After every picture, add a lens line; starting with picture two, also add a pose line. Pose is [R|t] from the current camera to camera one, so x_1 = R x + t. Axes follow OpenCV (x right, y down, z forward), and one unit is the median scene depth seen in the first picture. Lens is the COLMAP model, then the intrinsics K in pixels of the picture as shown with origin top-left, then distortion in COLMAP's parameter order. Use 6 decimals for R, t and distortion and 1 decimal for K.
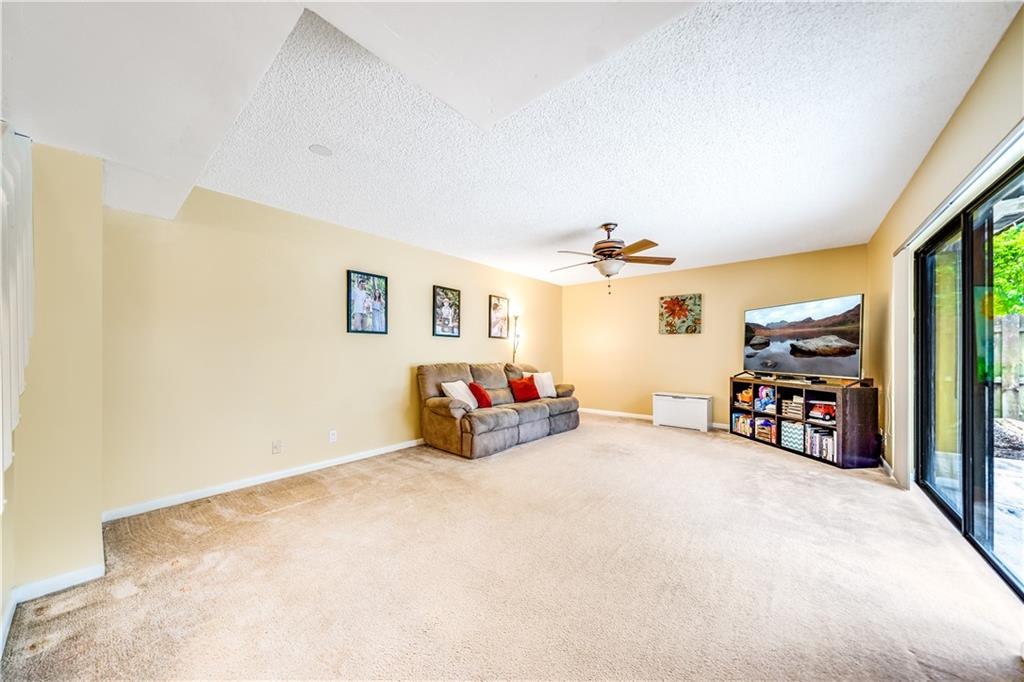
lens RADIAL K [[352.1, 0, 514.2], [0, 352.1, 351.8], [0, 0, 1]] dist [-0.004507, 0.000612]
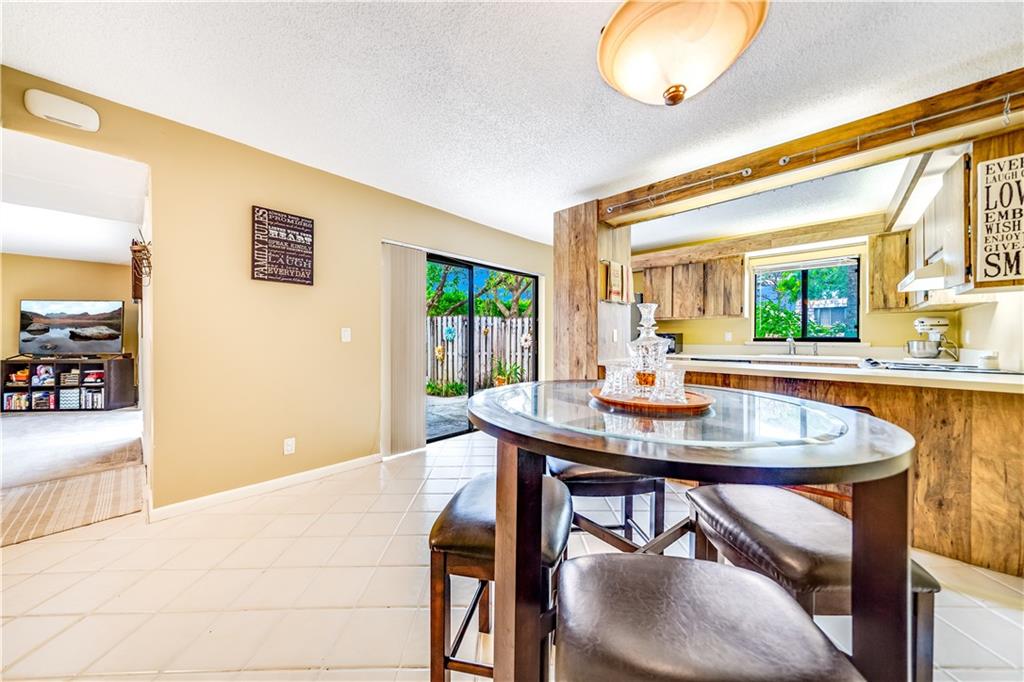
lens RADIAL K [[352.1, 0, 511.8], [0, 352.1, 339.3], [0, 0, 1]] dist [-0.004507, 0.000612]
pose [[0.048171, 0.004148, 0.998830, -0.472100], [0.000913, 0.999991, -0.004197, 0.017190], [-0.998839, 0.001114, 0.048167, -0.763135]]
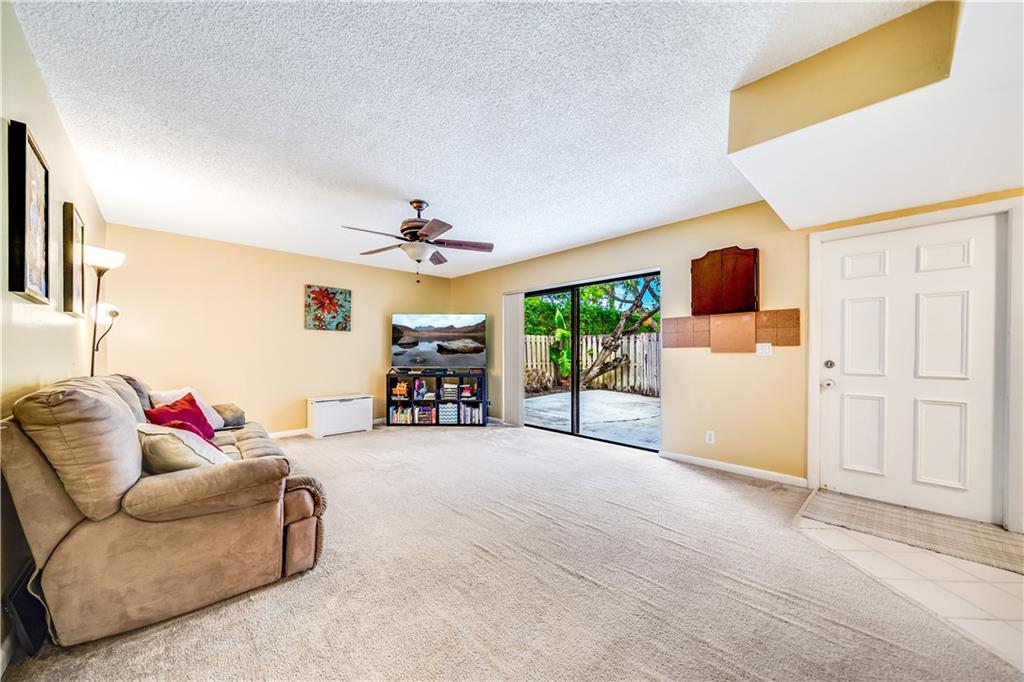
lens RADIAL K [[352.1, 0, 521.5], [0, 352.1, 347.3], [0, 0, 1]] dist [-0.004507, 0.000612]
pose [[0.115337, 0.012116, 0.993253, -0.497384], [0.001980, 0.999921, -0.012427, 0.006144], [-0.993324, 0.003400, 0.115304, 0.572585]]
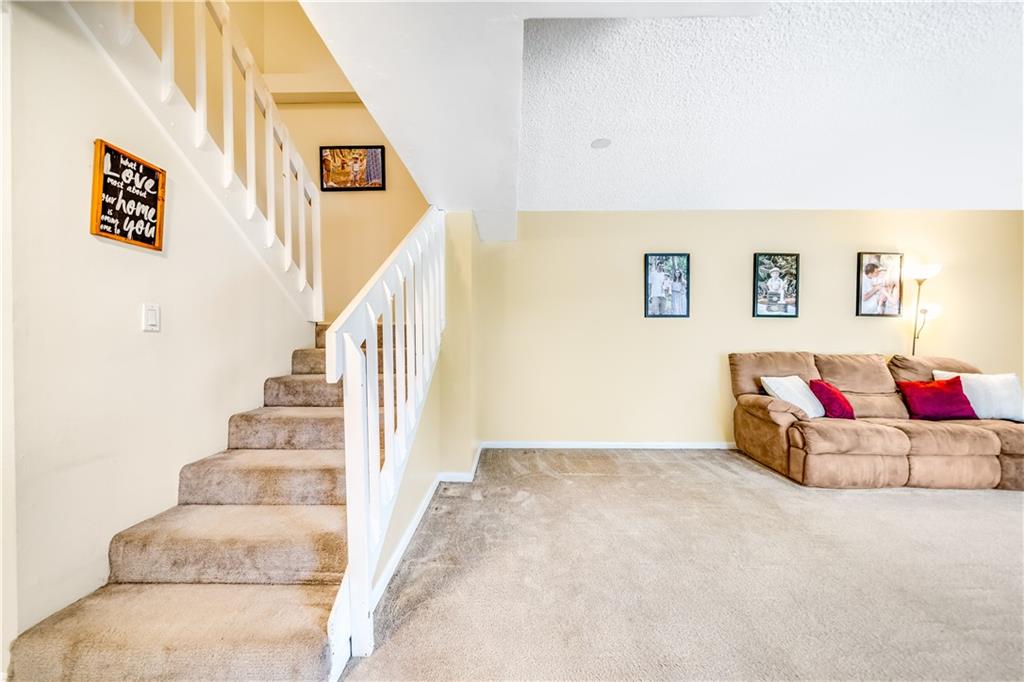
lens RADIAL K [[356.3, 0, 503.5], [0, 356.3, 342.1], [0, 0, 1]] dist [-0.006307, 0.000555]
pose [[0.615562, 0.007828, -0.788050, 0.059881], [0.000053, 0.999950, 0.009975, 0.003719], [0.788089, -0.006182, 0.615531, 0.061857]]
